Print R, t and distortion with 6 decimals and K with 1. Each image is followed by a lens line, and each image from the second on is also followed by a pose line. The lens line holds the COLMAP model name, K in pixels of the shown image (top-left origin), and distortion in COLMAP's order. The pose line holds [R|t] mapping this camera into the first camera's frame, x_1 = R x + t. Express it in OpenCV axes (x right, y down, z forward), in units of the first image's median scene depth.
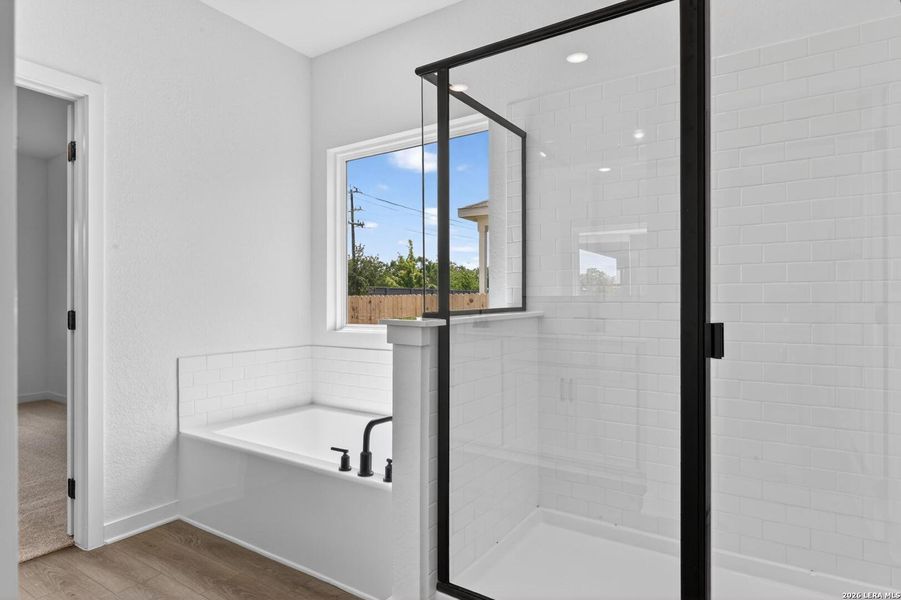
lens RADIAL K [[497.5, 0, 456.2], [0, 497.5, 301.0], [0, 0, 1]] dist [0.002140, 0.000422]
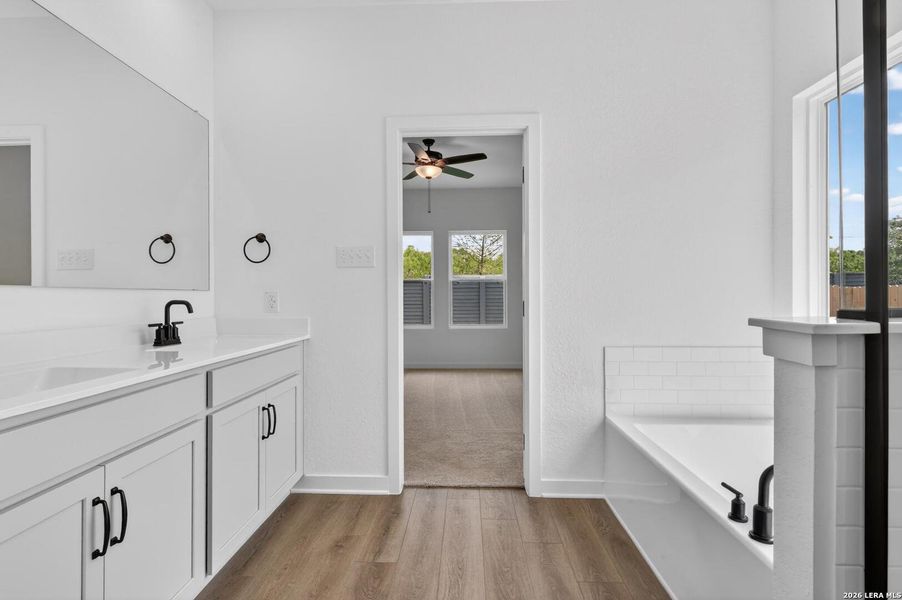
lens RADIAL K [[459.0, 0, 446.6], [0, 459.0, 292.4], [0, 0, 1]] dist [-0.004999, -0.001866]
pose [[0.491450, -0.006521, -0.870881, 0.155922], [0.007216, 0.999968, -0.003415, 0.001040], [0.870876, -0.004606, 0.491482, 0.285341]]
